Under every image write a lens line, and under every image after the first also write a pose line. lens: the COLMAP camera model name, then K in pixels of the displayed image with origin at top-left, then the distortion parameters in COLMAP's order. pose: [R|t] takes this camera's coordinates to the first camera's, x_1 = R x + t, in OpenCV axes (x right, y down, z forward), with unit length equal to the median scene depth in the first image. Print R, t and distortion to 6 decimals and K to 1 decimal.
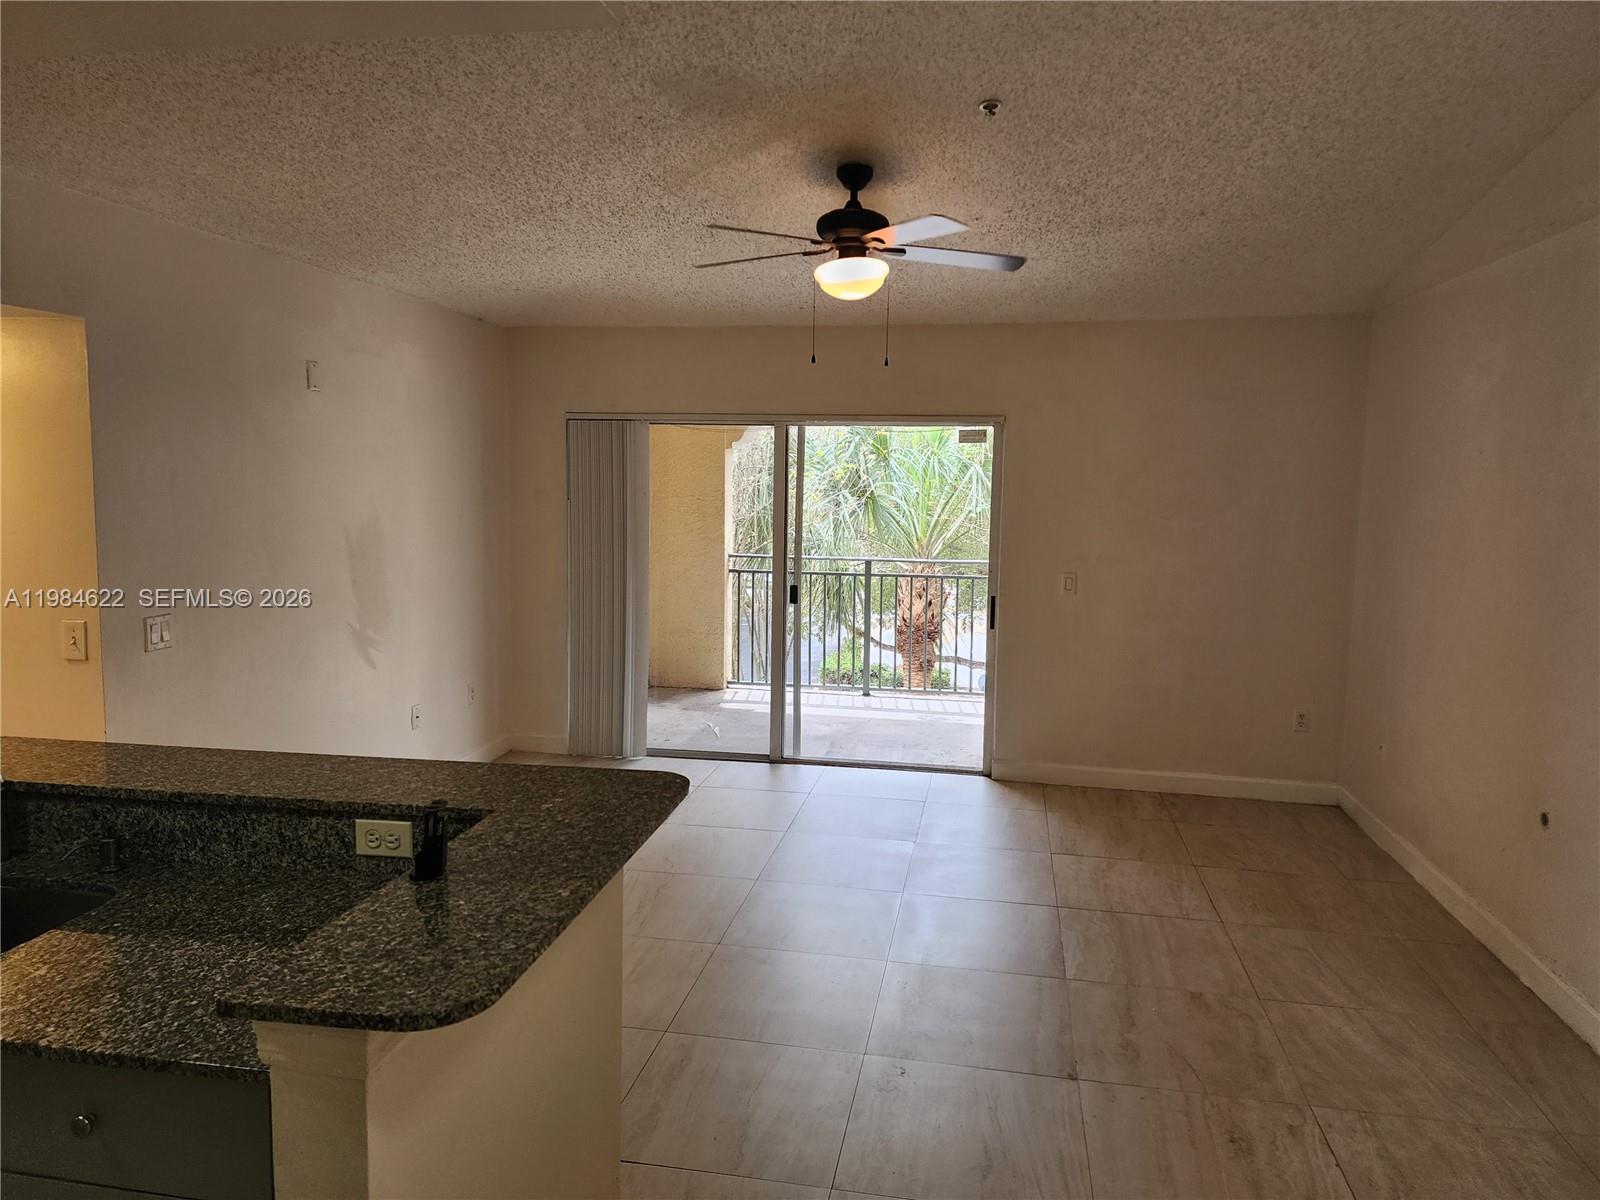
lens RADIAL K [[1064.6, 0, 802.5], [0, 1064.6, 580.4], [0, 0, 1]] dist [0.082901, -0.067876]
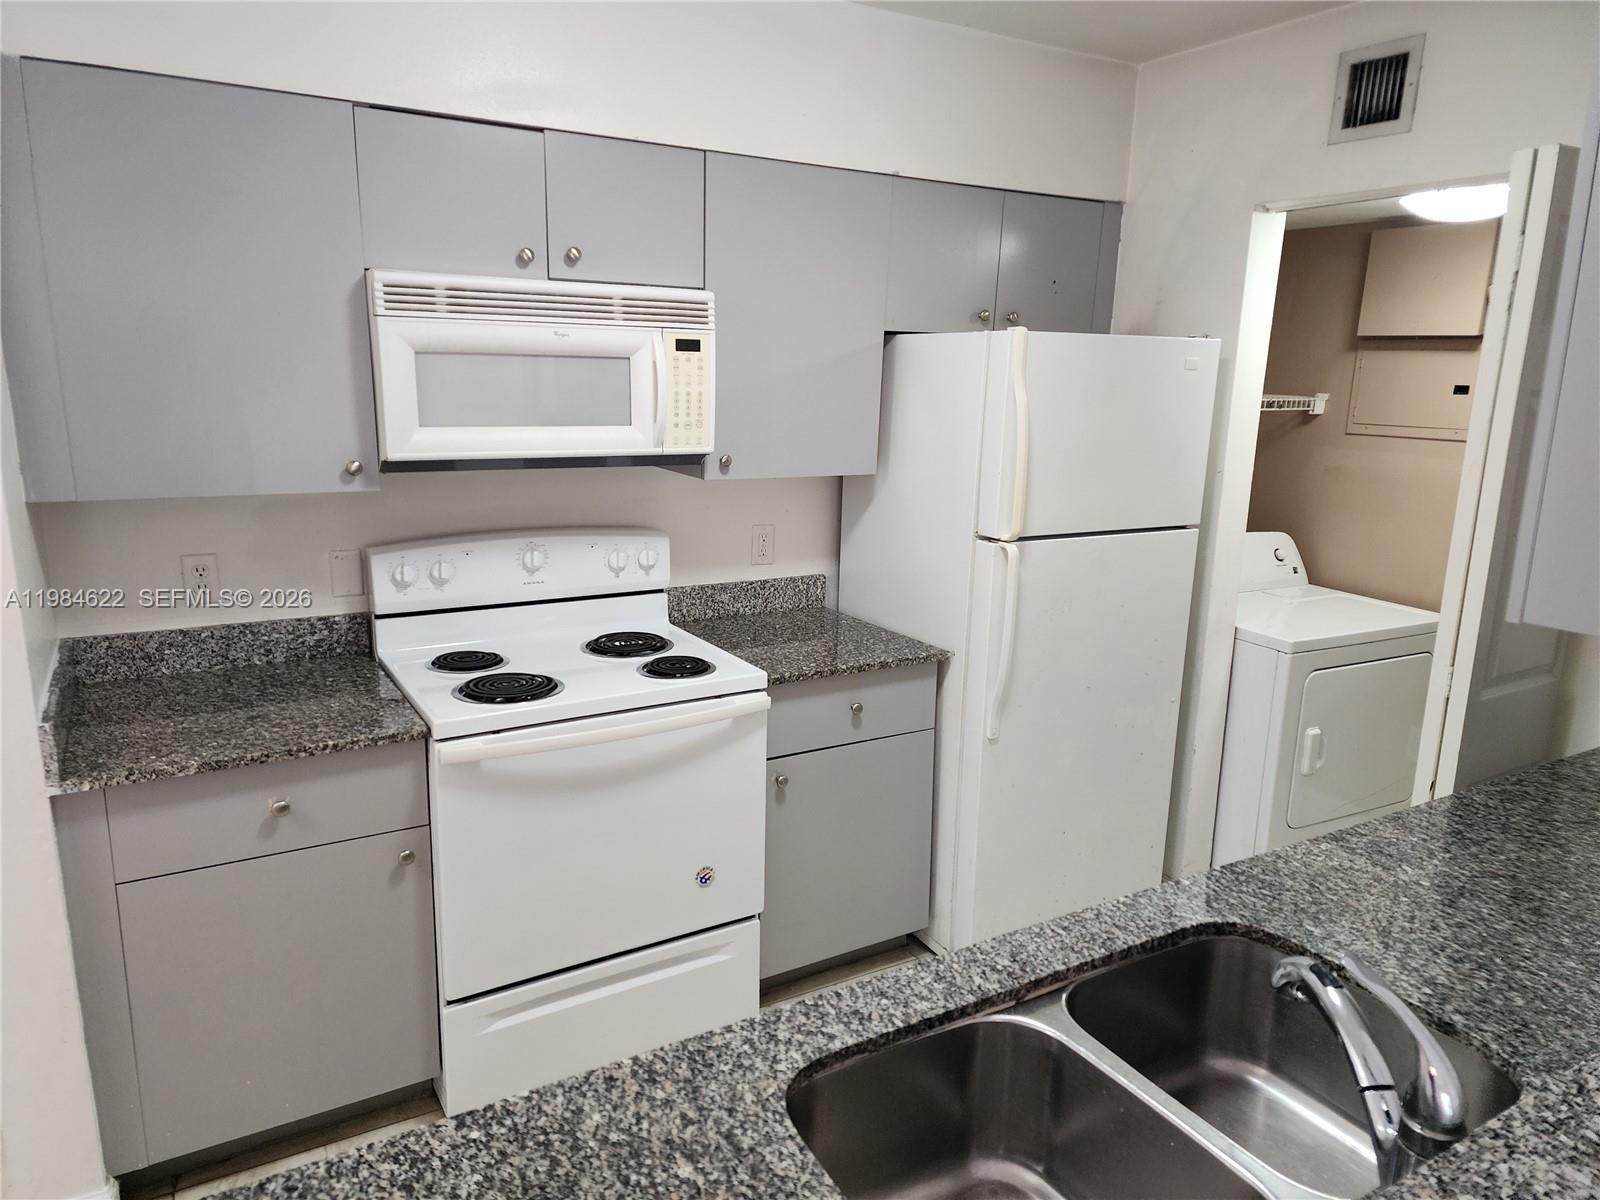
lens RADIAL K [[1064.6, 0, 801.7], [0, 1064.6, 609.1], [0, 0, 1]] dist [0.082901, -0.067876]
pose [[-0.760097, 0.113545, -0.639813, -0.308571], [-0.095770, 0.954289, 0.283128, -0.096491], [0.642714, 0.276479, -0.714478, 1.093836]]
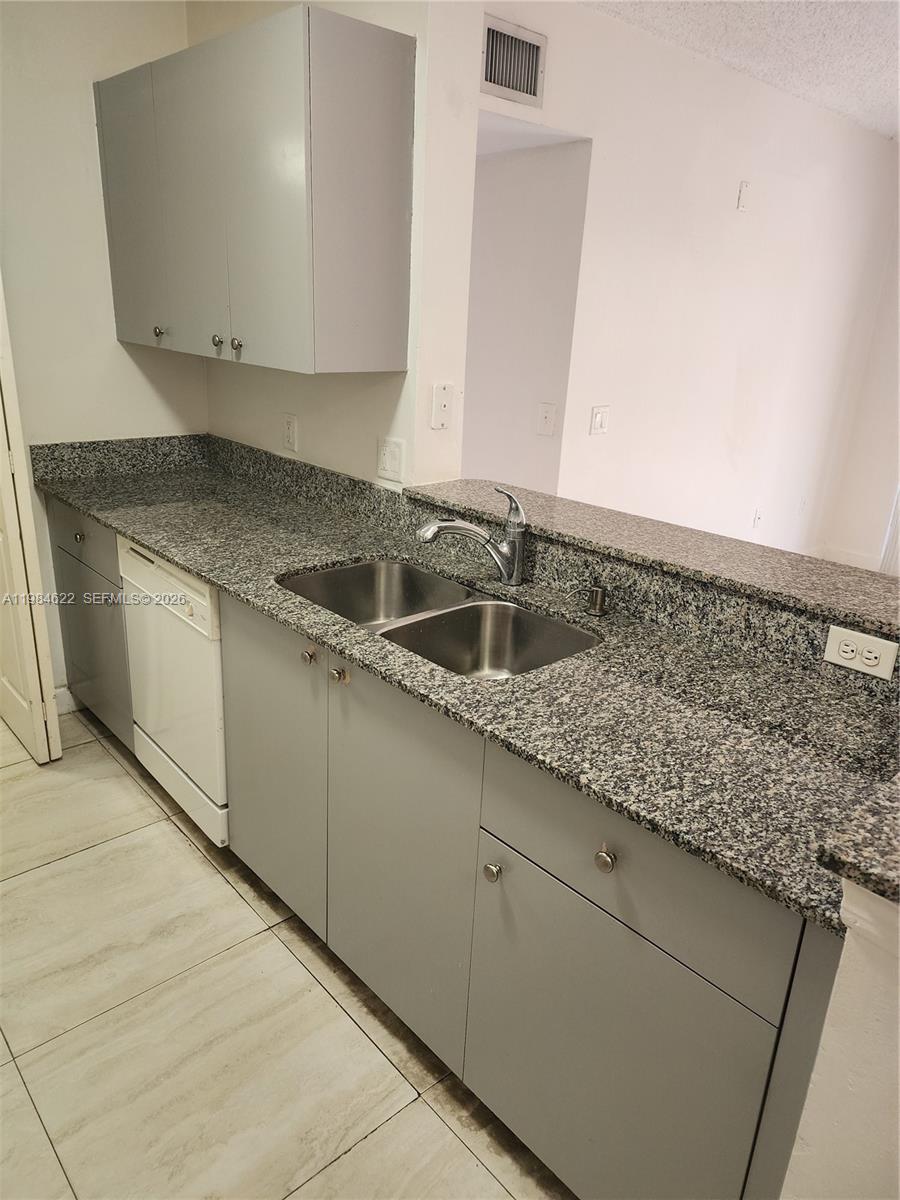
lens RADIAL K [[798.5, 0, 441.0], [0, 798.5, 599.4], [0, 0, 1]] dist [0.082901, -0.067876]
pose [[0.788564, 0.224923, -0.572343, -0.272221], [-0.089668, 0.962819, 0.254832, 0.045495], [0.608380, -0.149630, 0.779413, 0.225923]]
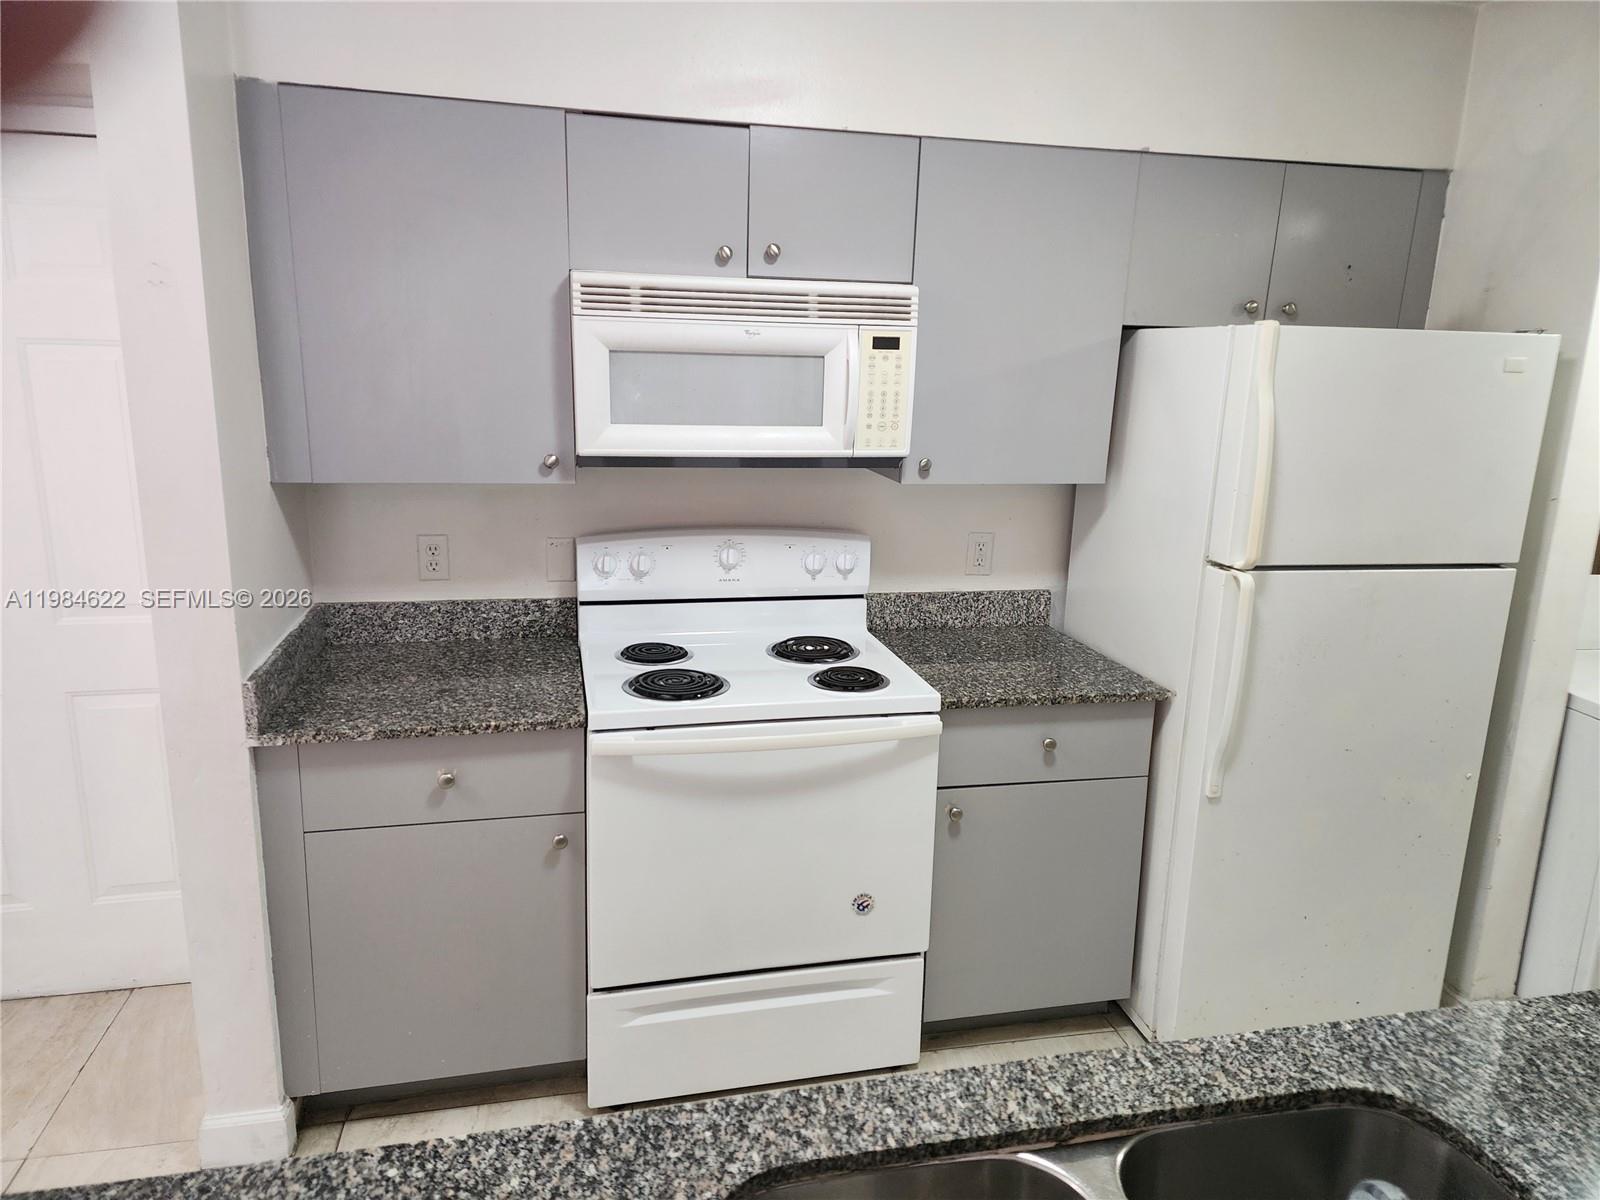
lens RADIAL K [[1064.6, 0, 809.1], [0, 1064.6, 592.3], [0, 0, 1]] dist [0.082901, -0.067876]
pose [[-0.920371, 0.045476, -0.388393, -0.480973], [-0.079684, 0.950565, 0.300126, -0.109431], [0.382842, 0.307176, -0.871249, 1.114791]]
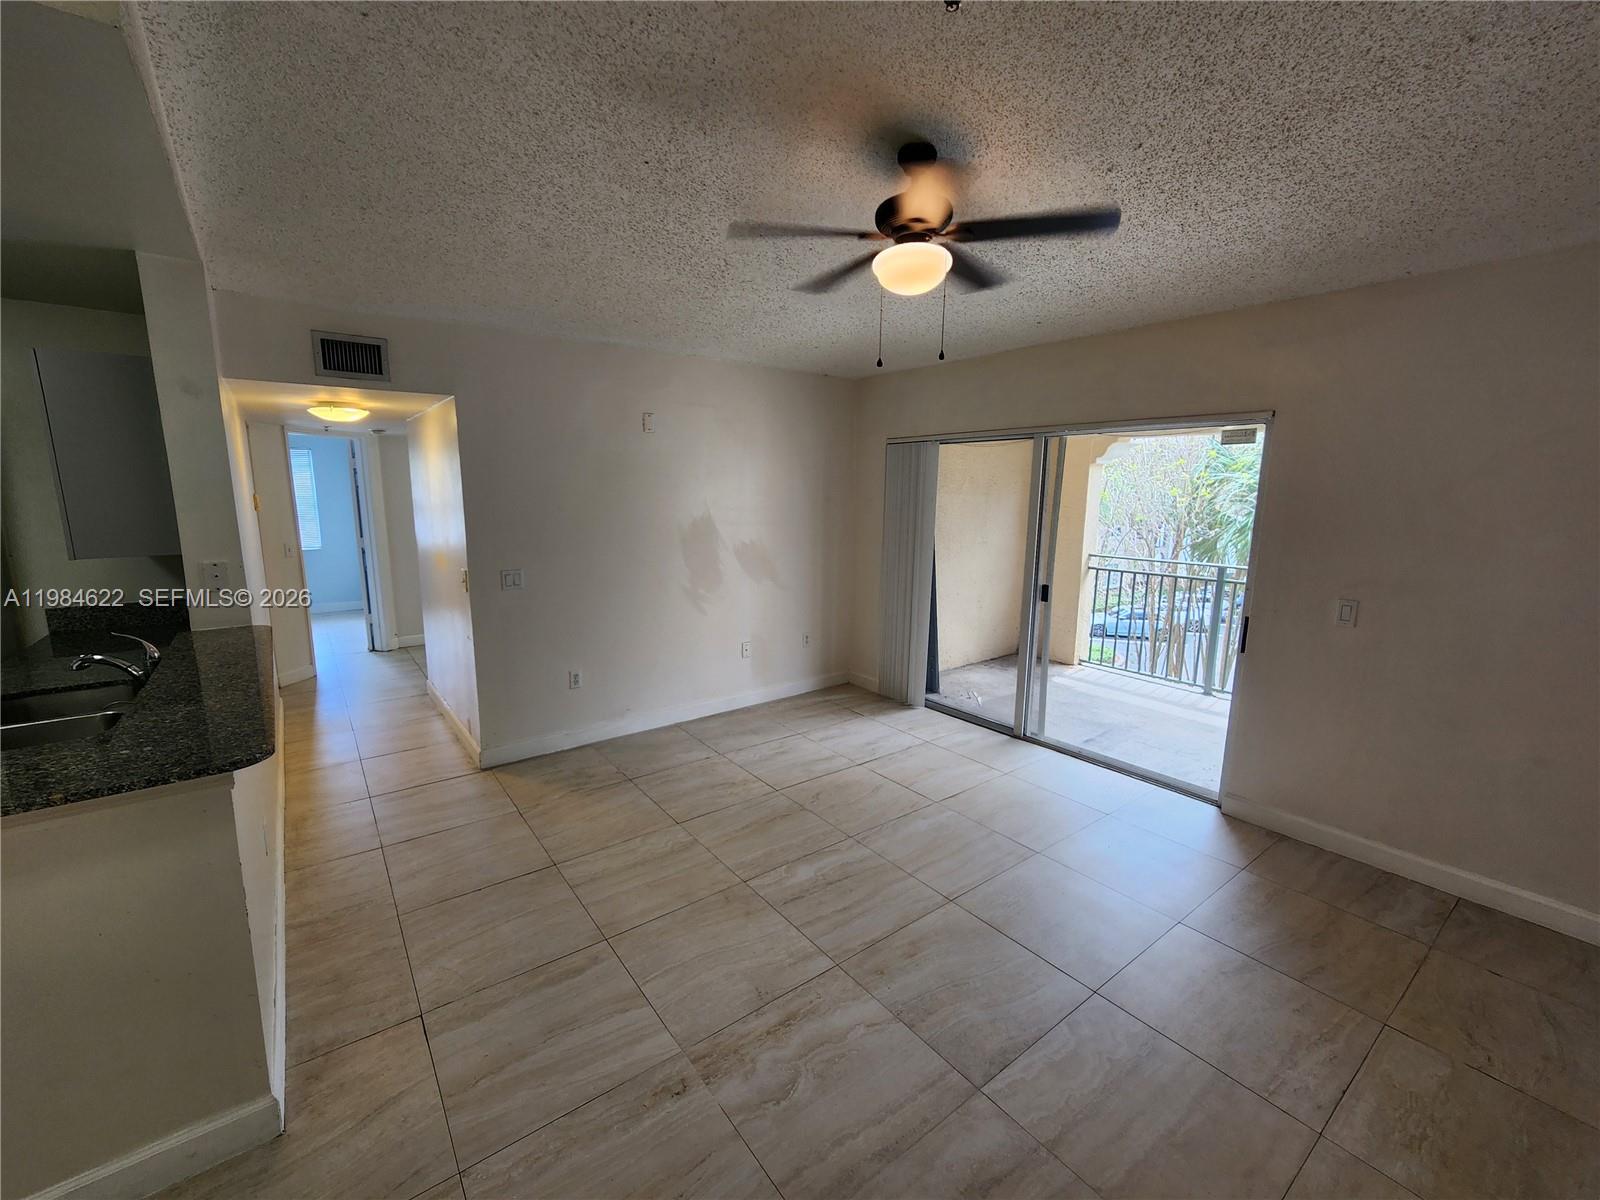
lens RADIAL K [[659.3, 0, 797.7], [0, 659.3, 600.8], [0, 0, 1]] dist [0.002013, -0.000669]
pose [[0.733842, 0.103181, -0.671438, 0.748548], [-0.061030, 0.994414, 0.086112, -0.063321], [0.676573, -0.022215, 0.736041, 0.921187]]
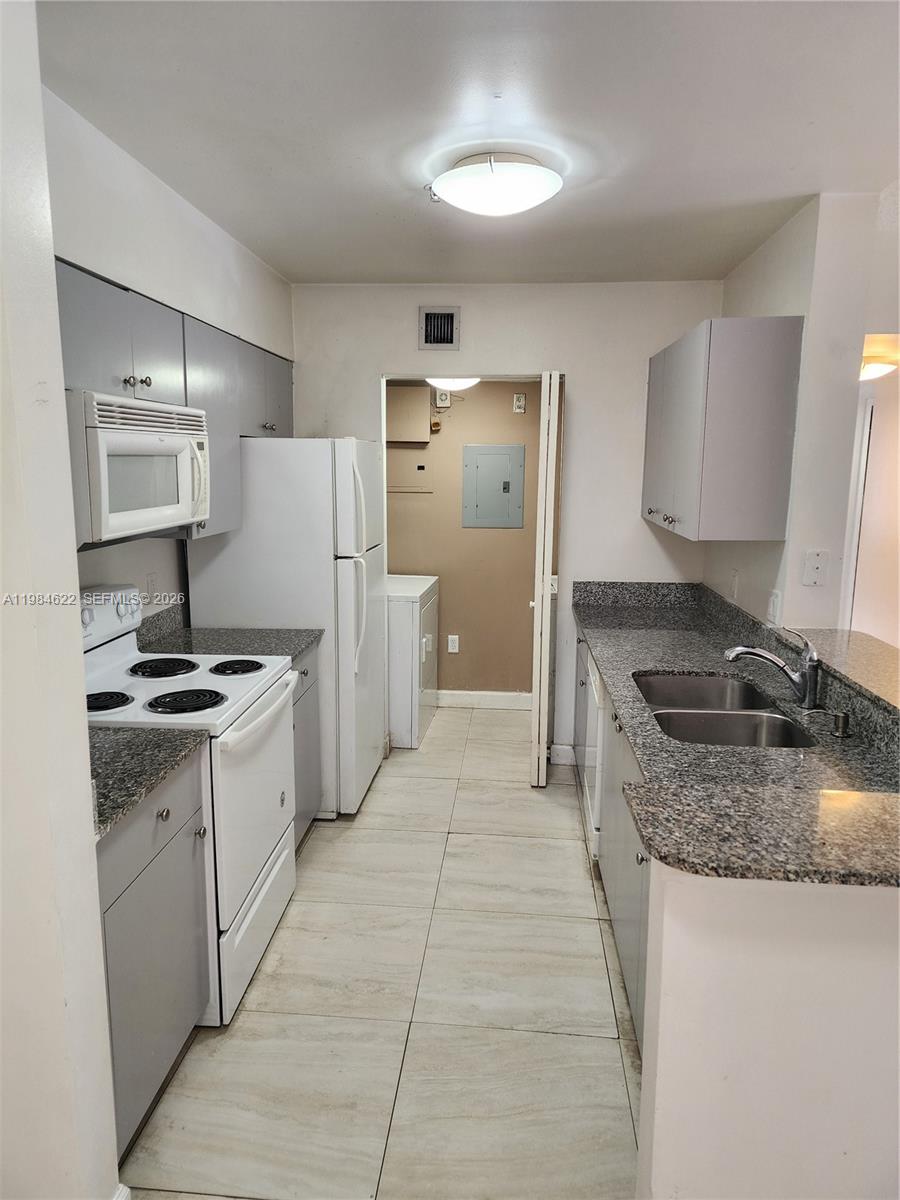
lens RADIAL K [[798.5, 0, 448.4], [0, 798.5, 606.0], [0, 0, 1]] dist [0.082901, -0.067876]
pose [[0.091984, 0.162646, -0.982388, 0.333553], [-0.099571, 0.983128, 0.153445, -0.013863], [0.990770, 0.083703, 0.106627, 0.358842]]
